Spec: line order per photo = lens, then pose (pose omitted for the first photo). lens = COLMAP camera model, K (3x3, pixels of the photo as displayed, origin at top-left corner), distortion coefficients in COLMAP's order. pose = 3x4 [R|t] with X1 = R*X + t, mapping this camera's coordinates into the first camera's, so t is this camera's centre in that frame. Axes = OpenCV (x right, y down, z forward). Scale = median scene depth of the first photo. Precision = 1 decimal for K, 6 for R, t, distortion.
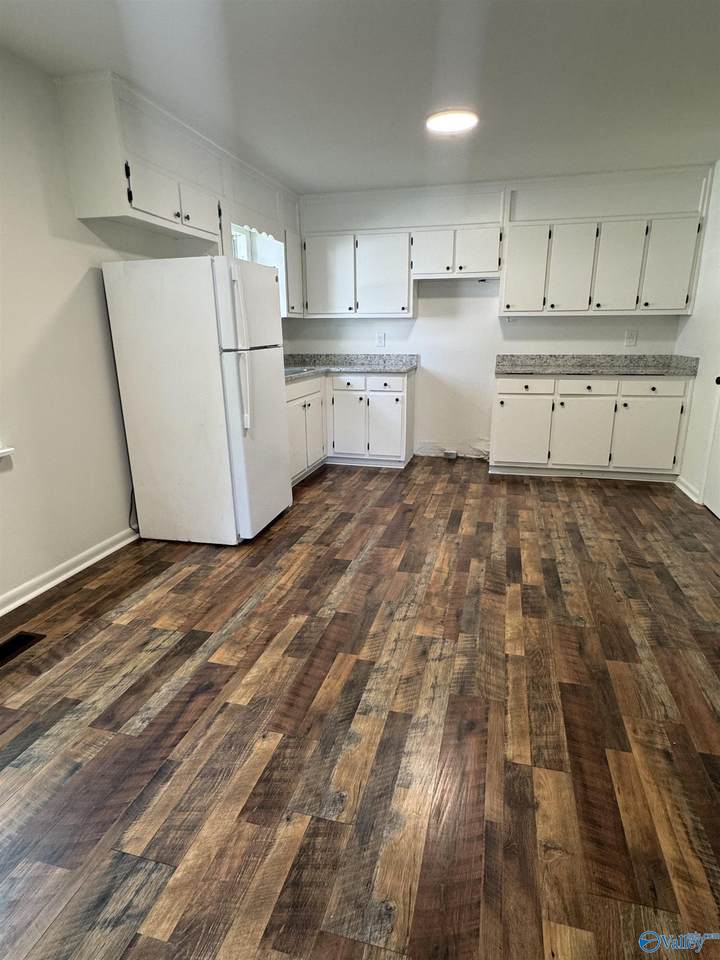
lens RADIAL K [[527.0, 0, 362.9], [0, 527.0, 479.1], [0, 0, 1]] dist [-0.001634, 0.000289]
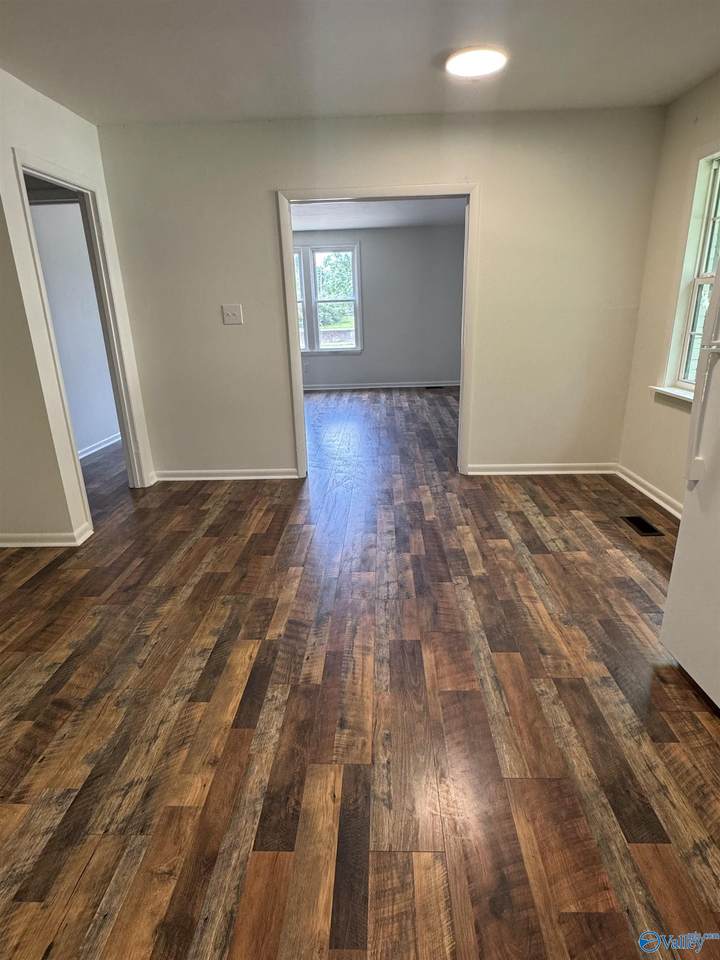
lens RADIAL K [[527.0, 0, 360.8], [0, 527.0, 479.9], [0, 0, 1]] dist [-0.001634, 0.000289]
pose [[-0.975241, 0.102441, -0.195985, 0.317150], [-0.024798, 0.829988, 0.557230, -0.508458], [0.219748, 0.548293, -0.806898, 1.708082]]
